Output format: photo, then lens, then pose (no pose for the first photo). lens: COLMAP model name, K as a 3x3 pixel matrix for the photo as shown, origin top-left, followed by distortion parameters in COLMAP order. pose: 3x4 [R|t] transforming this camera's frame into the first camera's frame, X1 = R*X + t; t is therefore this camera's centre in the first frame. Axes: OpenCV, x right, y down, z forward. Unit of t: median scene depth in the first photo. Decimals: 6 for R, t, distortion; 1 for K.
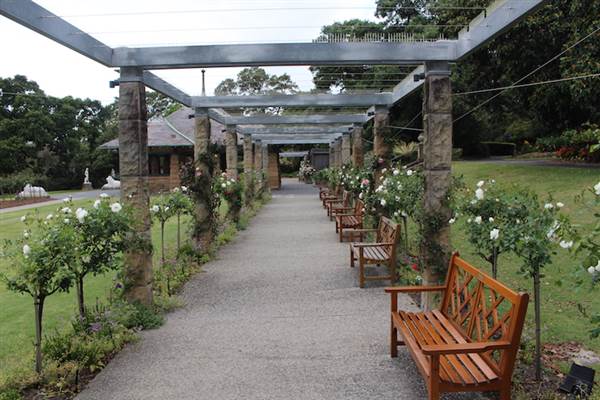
lens RADIAL K [[492.0, 0, 300.0], [0, 492.0, 200.0], [0, 0, 1]] dist [-0.163102, 0.107079]
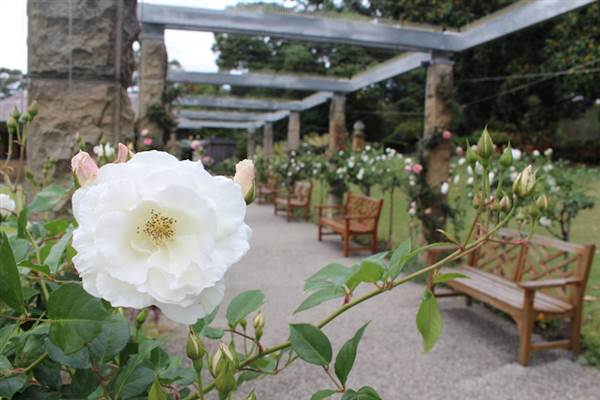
lens RADIAL K [[492.0, 0, 300.0], [0, 492.0, 200.0], [0, 0, 1]] dist [-0.163102, 0.107079]
pose [[0.968935, 0.021948, 0.246339, -0.041596], [-0.024330, 0.999682, 0.006630, 0.001148], [-0.246115, -0.012418, 0.969161, 0.102974]]
